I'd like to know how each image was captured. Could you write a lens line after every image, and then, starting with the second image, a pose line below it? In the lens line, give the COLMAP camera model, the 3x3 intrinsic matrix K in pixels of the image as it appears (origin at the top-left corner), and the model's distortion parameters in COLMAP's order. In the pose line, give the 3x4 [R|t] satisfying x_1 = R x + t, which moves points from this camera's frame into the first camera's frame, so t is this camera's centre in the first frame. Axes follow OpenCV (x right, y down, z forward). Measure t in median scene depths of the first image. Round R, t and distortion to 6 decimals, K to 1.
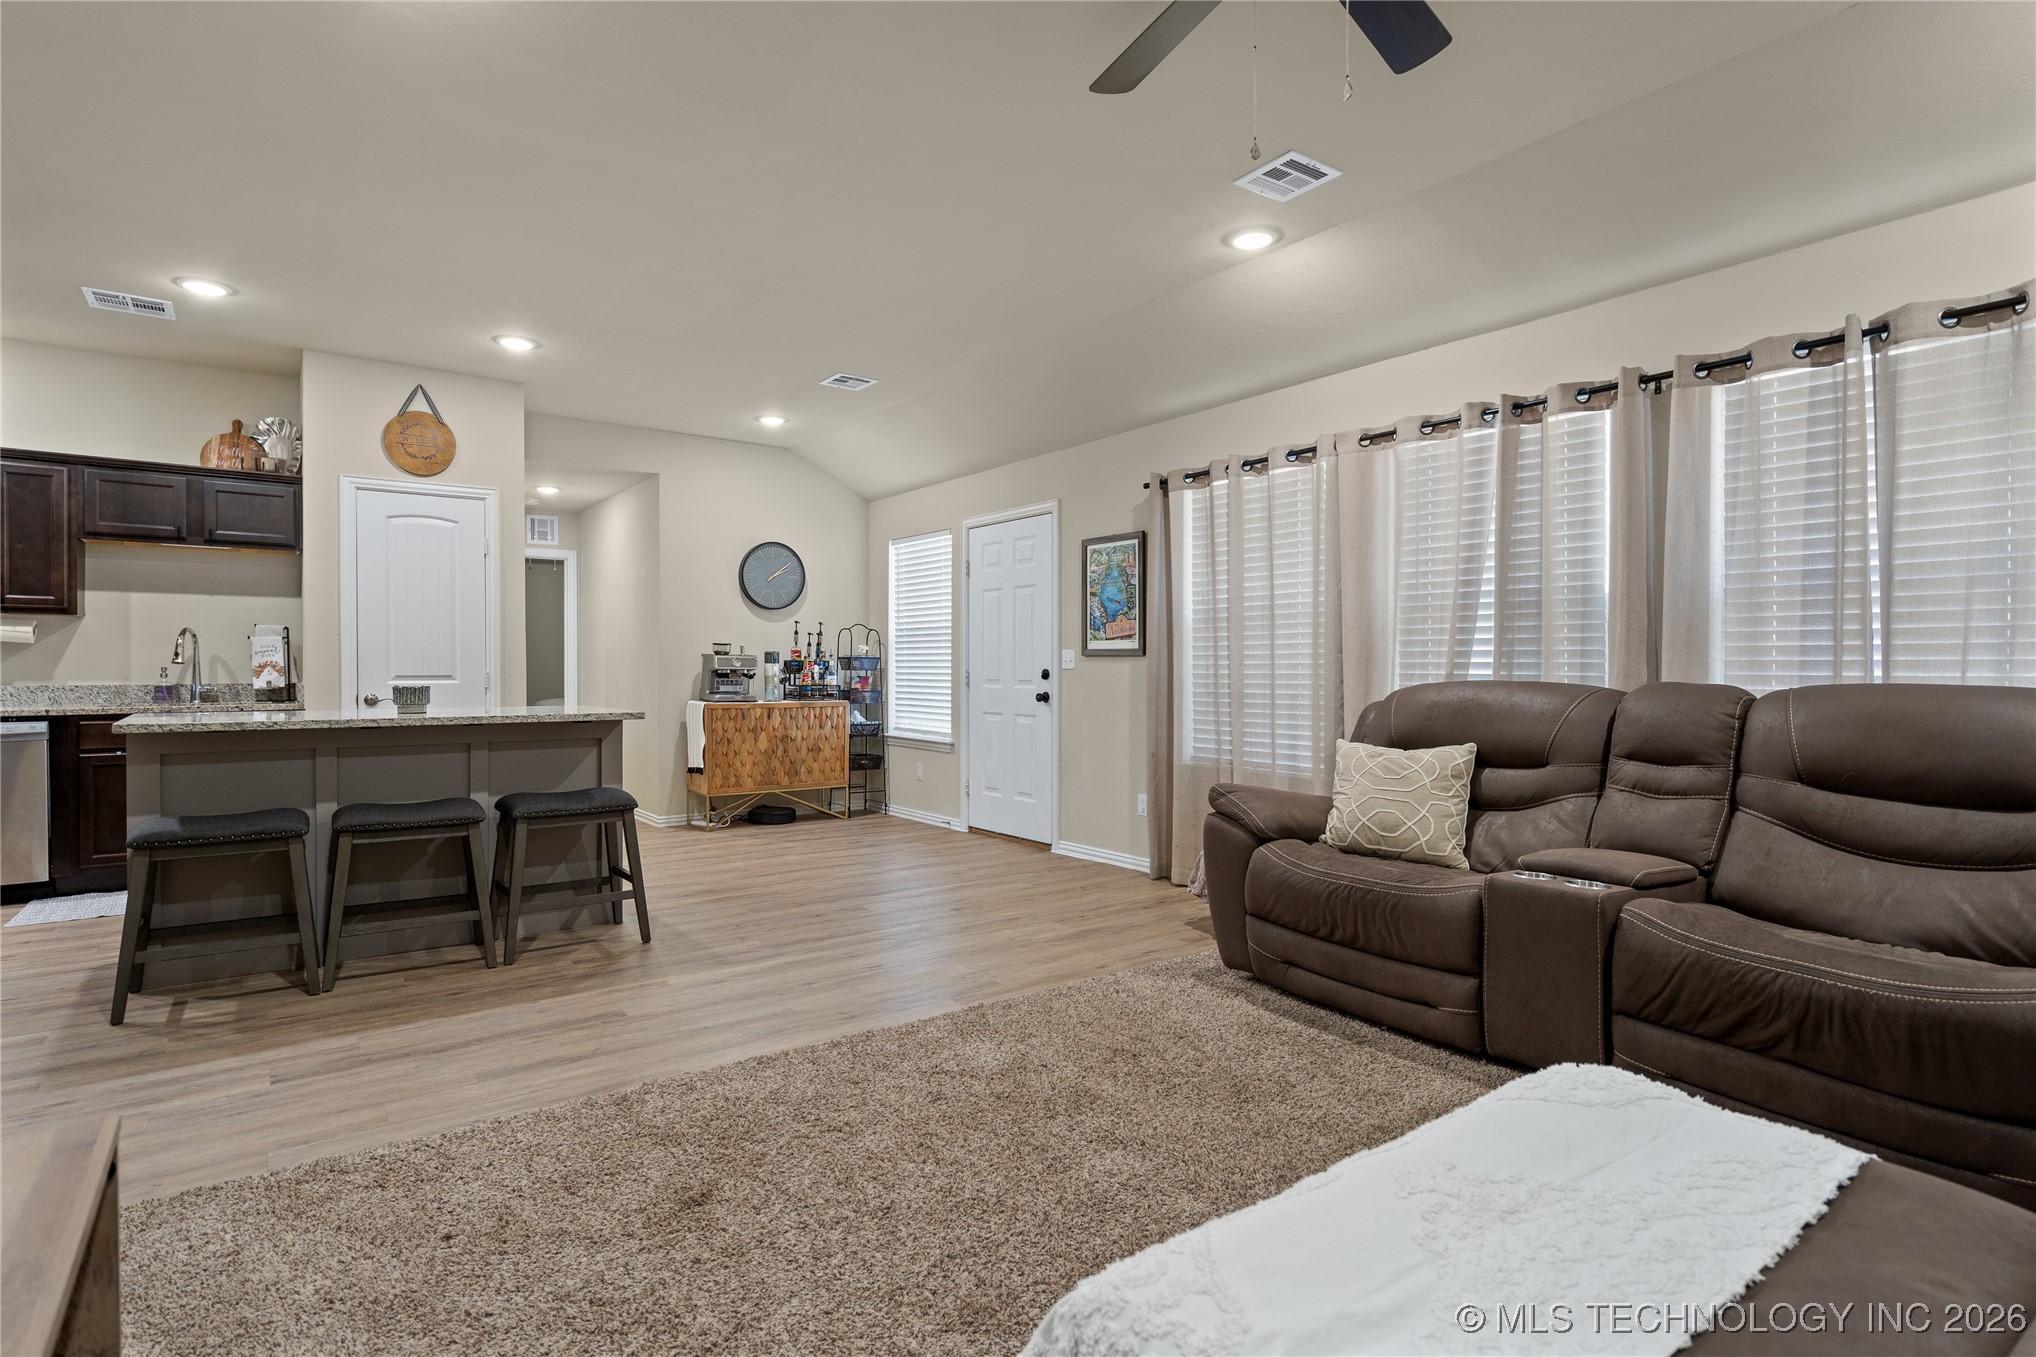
lens RADIAL K [[1021.4, 0, 1011.6], [0, 1021.4, 678.7], [0, 0, 1]] dist [0.002504, 0.000300]
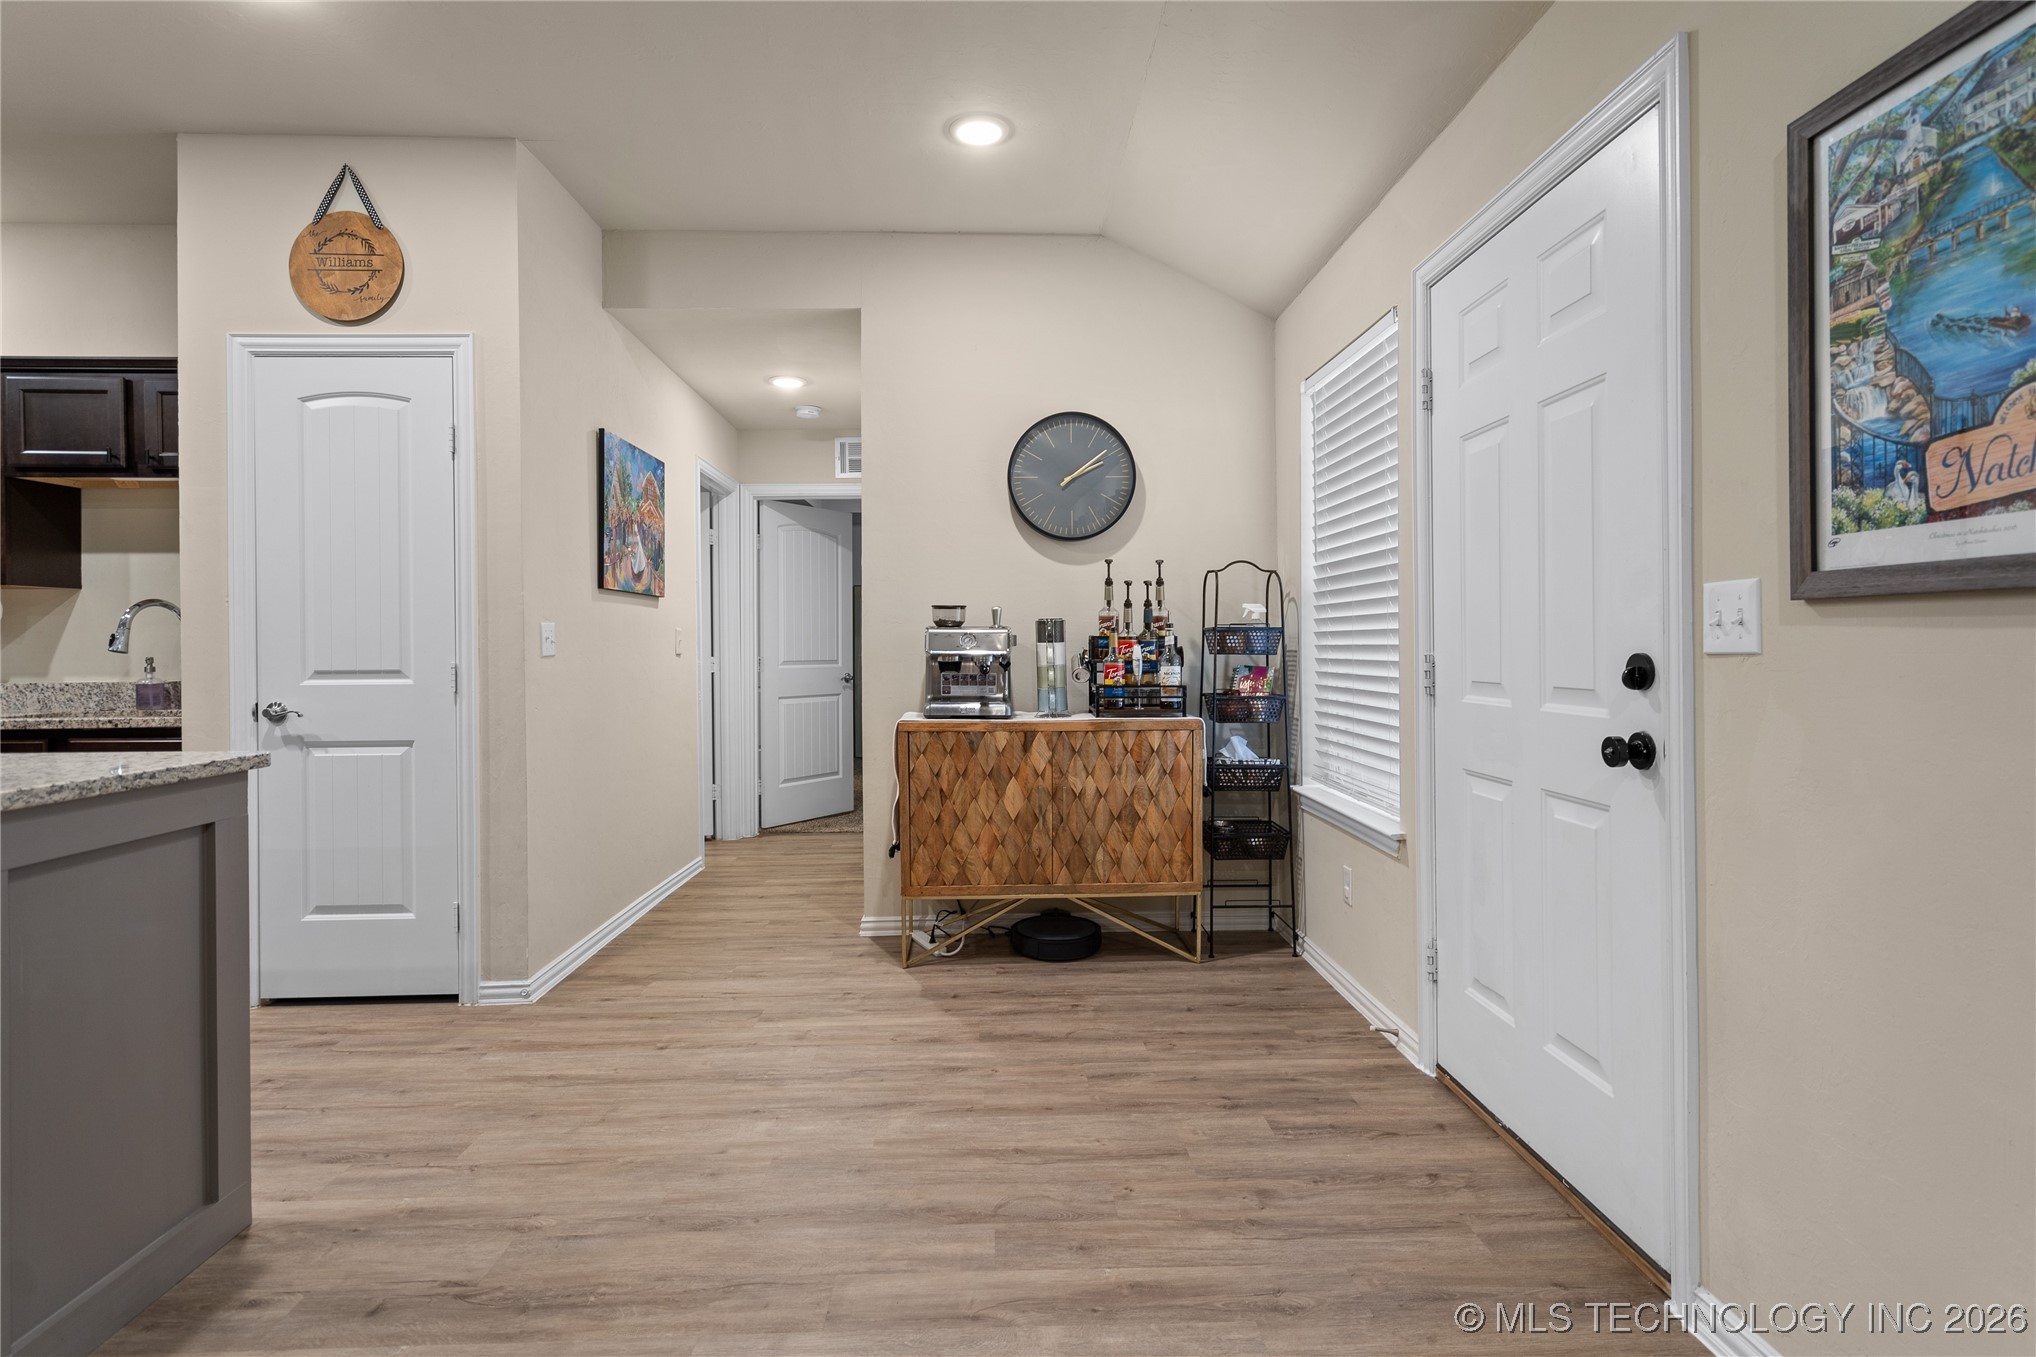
lens RADIAL K [[1029.1, 0, 1014.7], [0, 1029.1, 646.3], [0, 0, 1]] dist [0.003254, 0.000623]
pose [[0.823289, -0.007772, -0.567570, 0.058643], [0.001979, 0.999939, -0.010823, -0.009760], [0.567619, 0.007787, 0.823254, 0.729888]]
